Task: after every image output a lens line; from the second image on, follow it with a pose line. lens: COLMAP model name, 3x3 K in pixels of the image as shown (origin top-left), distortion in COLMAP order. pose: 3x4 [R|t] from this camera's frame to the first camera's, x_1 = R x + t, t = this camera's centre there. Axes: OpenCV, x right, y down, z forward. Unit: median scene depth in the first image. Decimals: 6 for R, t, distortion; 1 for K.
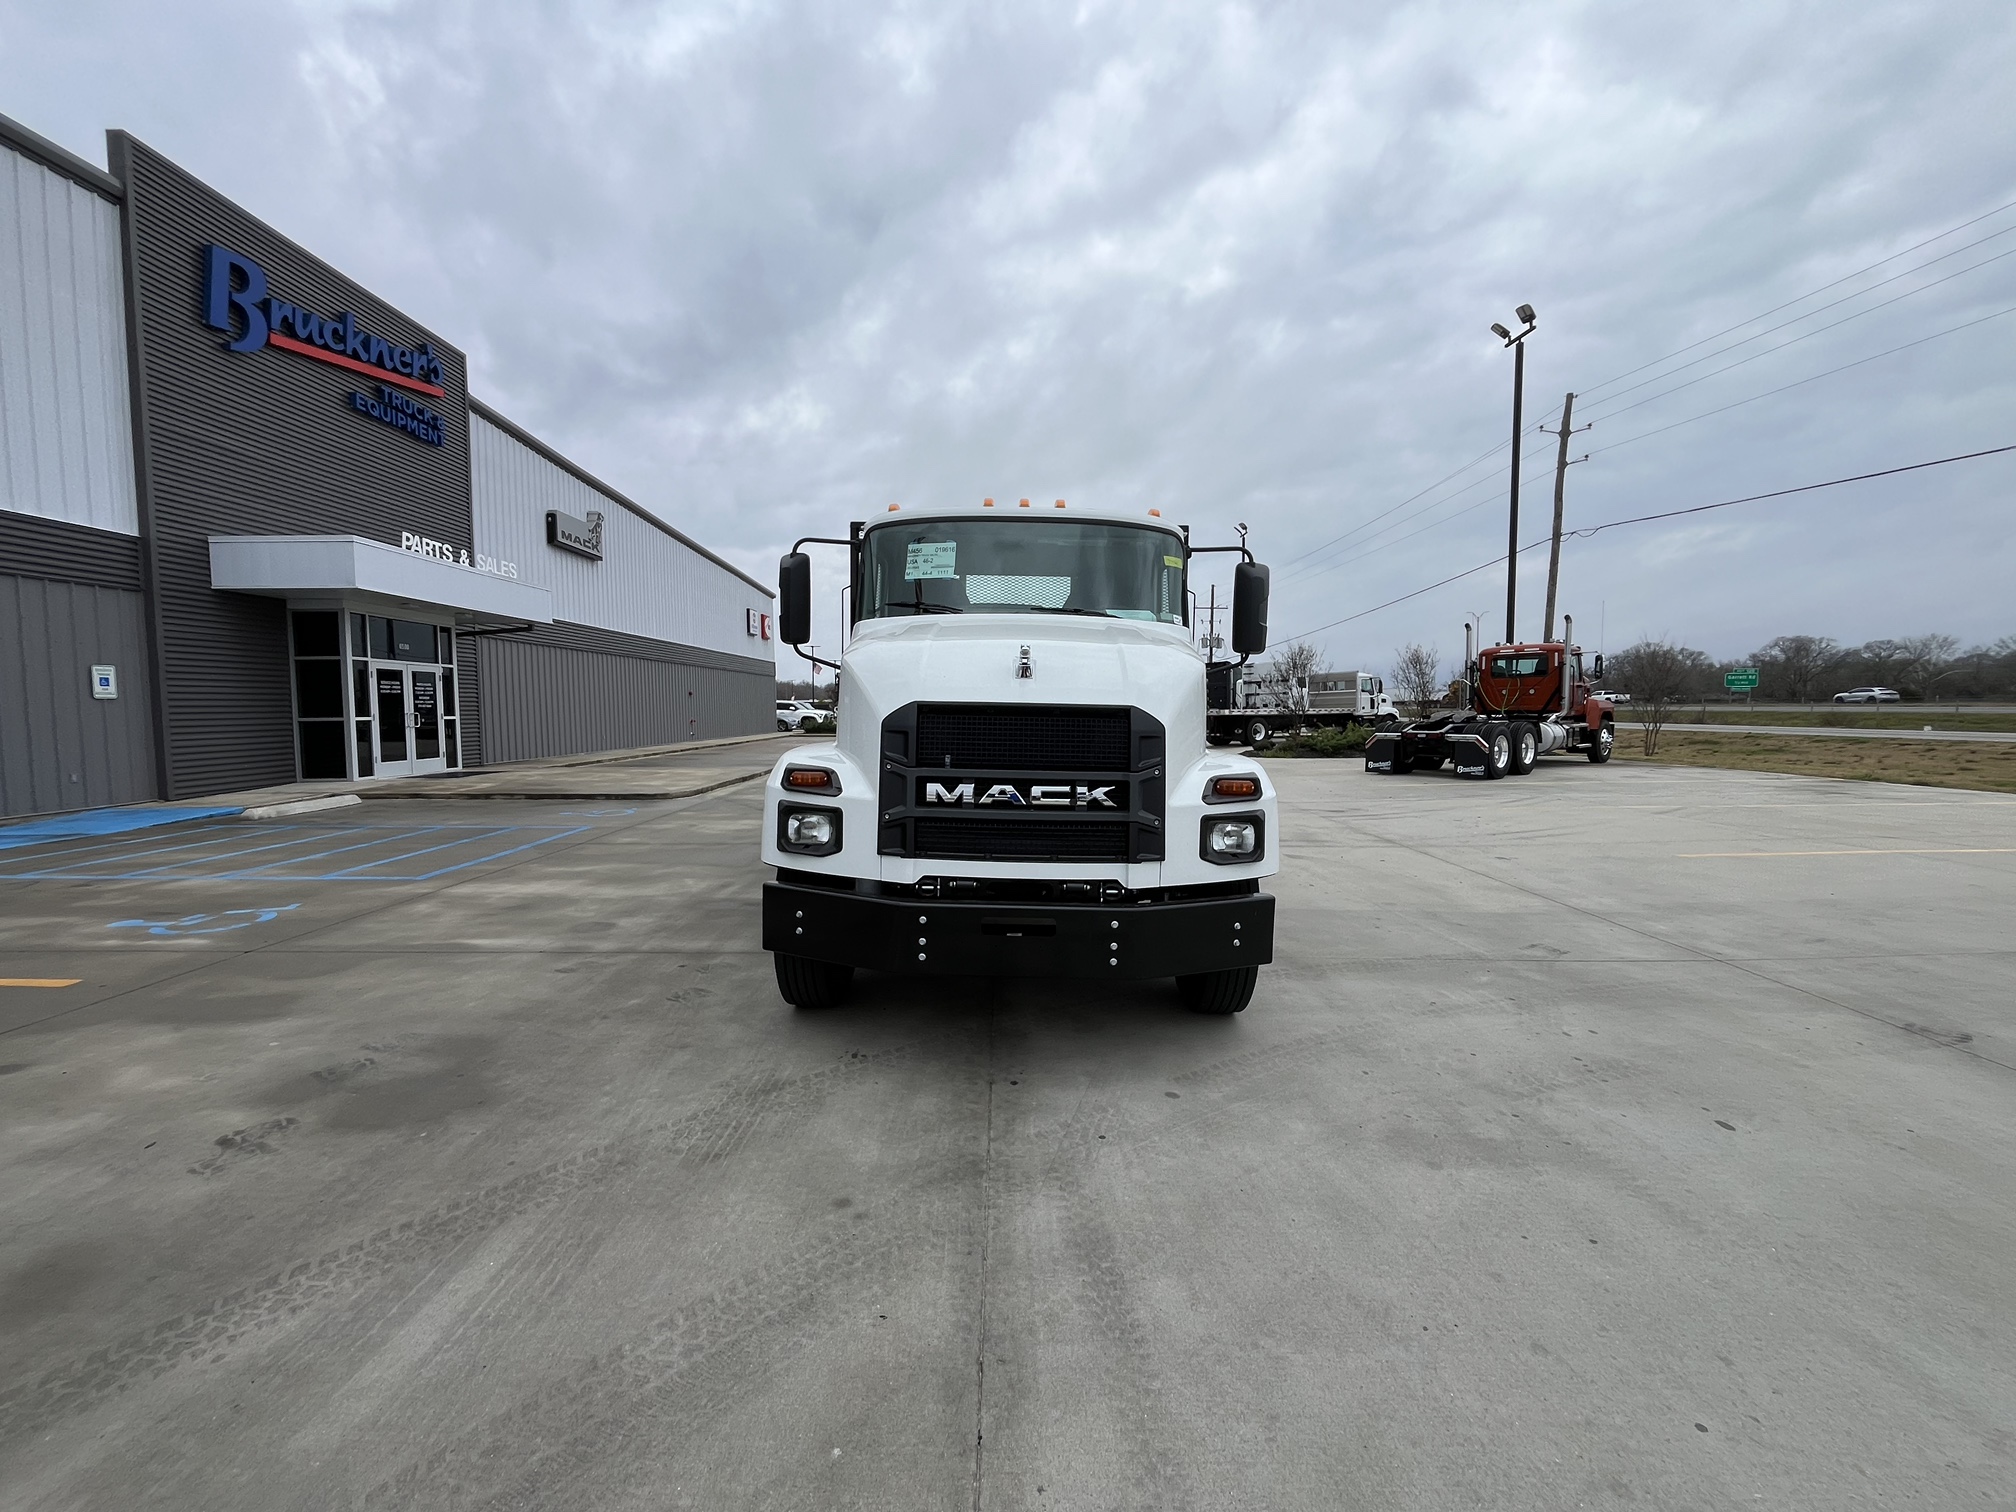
lens RADIAL K [[820.7, 0, 1000.3], [0, 820.7, 757.0], [0, 0, 1]] dist [-0.003229, 0.000265]
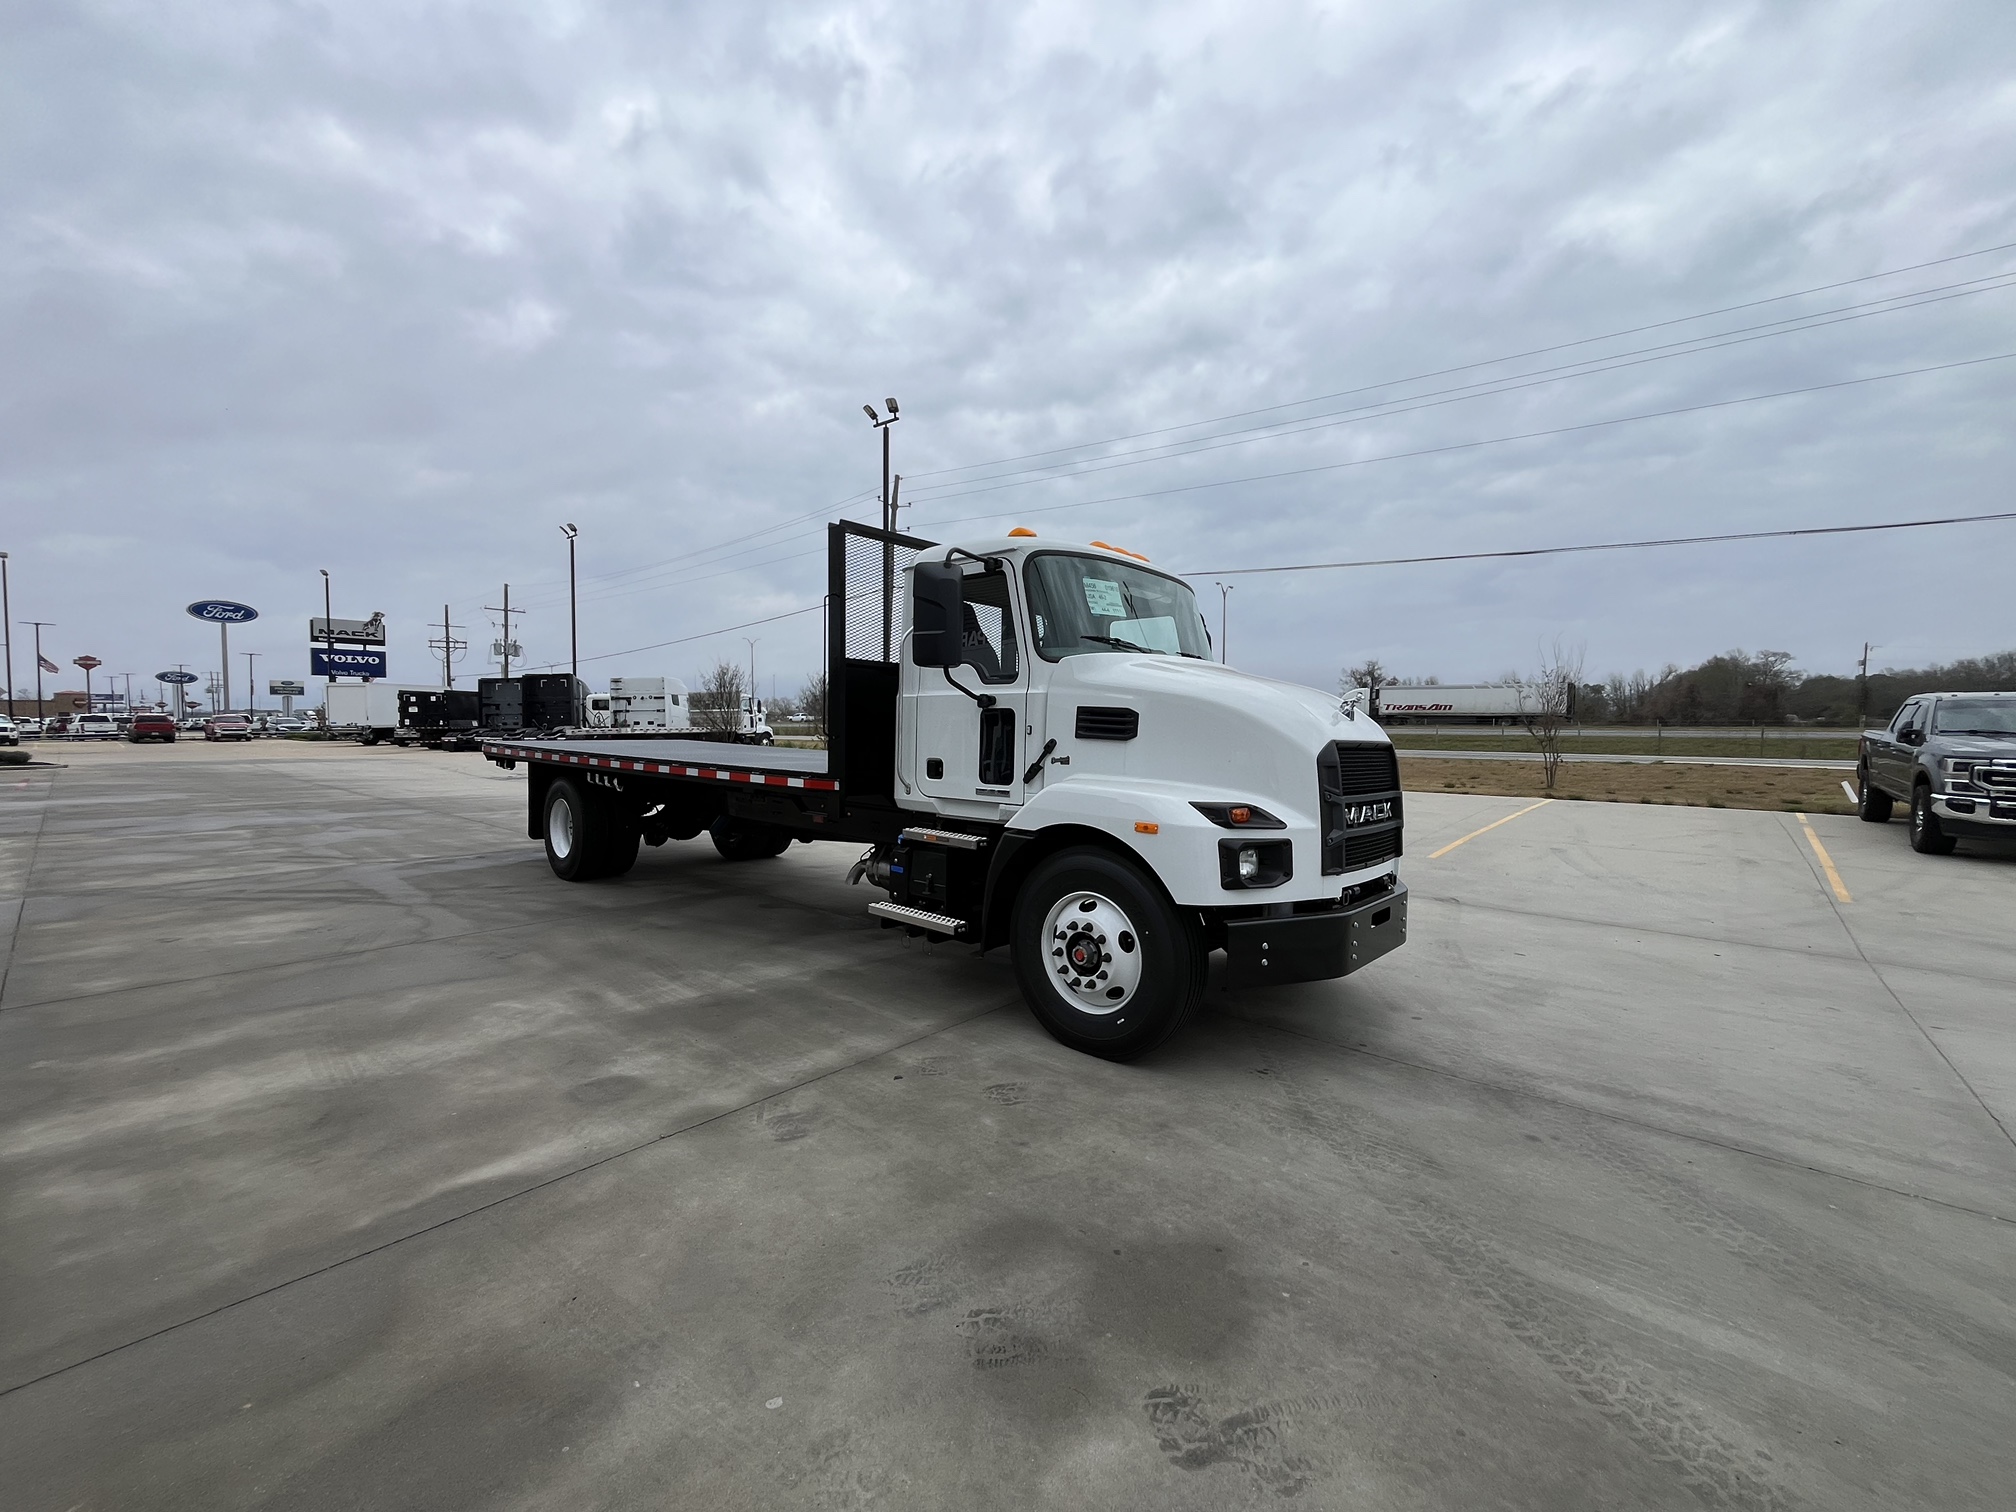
lens RADIAL K [[820.7, 0, 999.7], [0, 820.7, 758.0], [0, 0, 1]] dist [-0.003229, 0.000265]
pose [[0.660938, -0.026931, 0.749957, -0.889166], [0.040324, 0.999187, 0.000343, -0.042373], [-0.749356, 0.030015, 0.661486, 0.403955]]
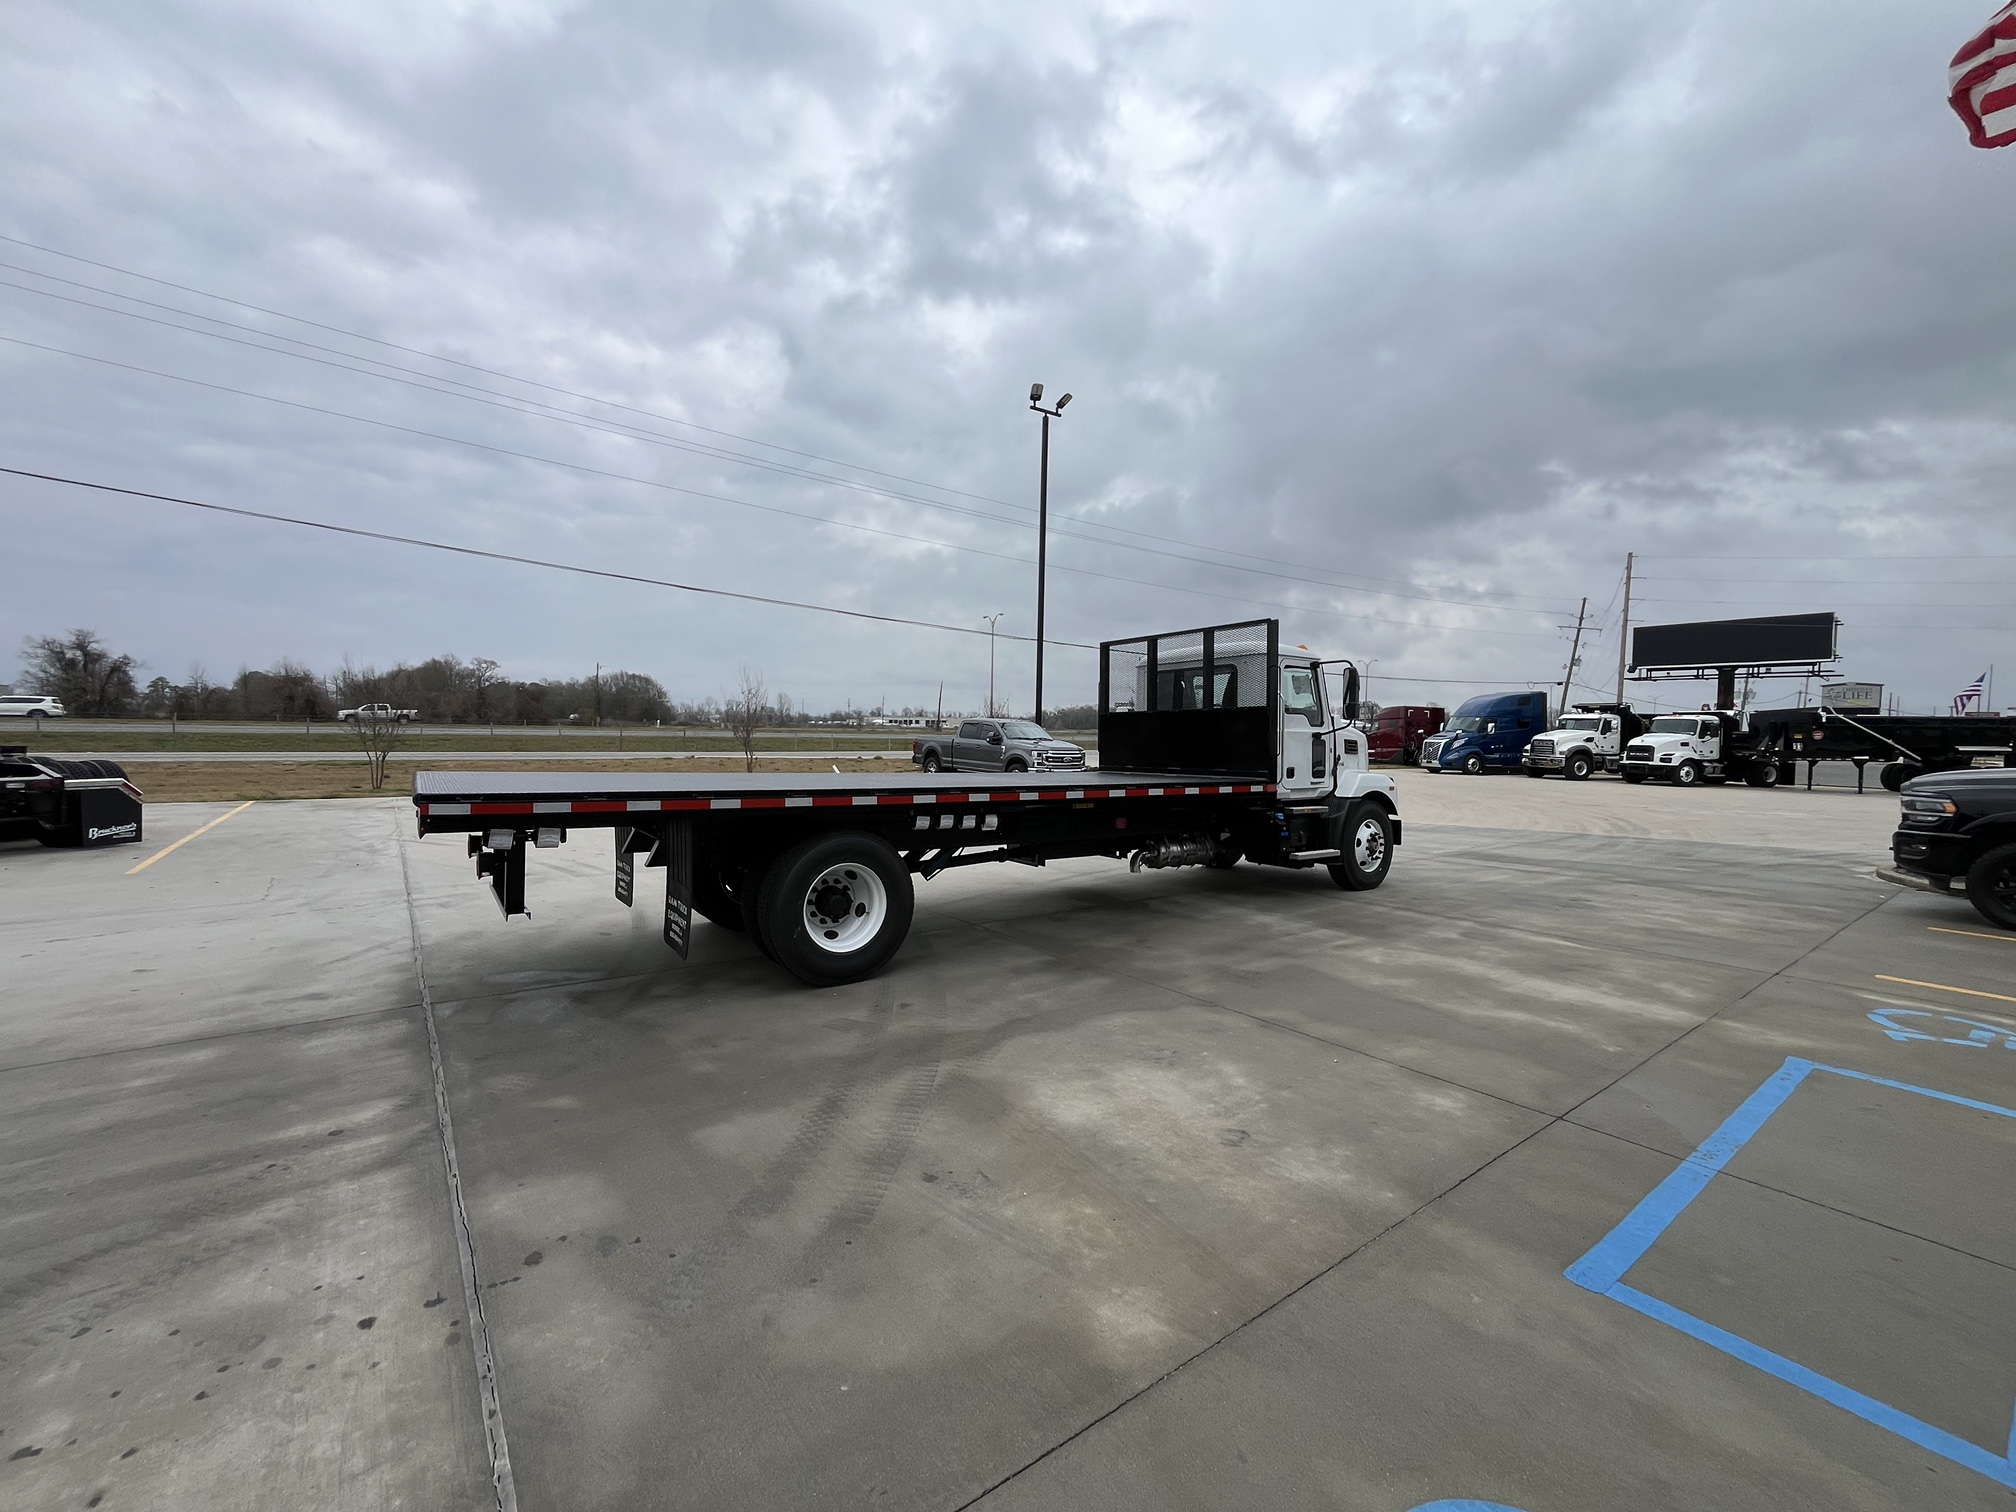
lens RADIAL K [[820.7, 0, 1002.6], [0, 820.7, 759.7], [0, 0, 1]] dist [-0.003229, 0.000265]
pose [[-0.593090, -0.034963, 0.804377, -1.244371], [0.034313, 0.997051, 0.068638, -0.205126], [-0.804405, 0.068309, -0.590141, 2.699164]]
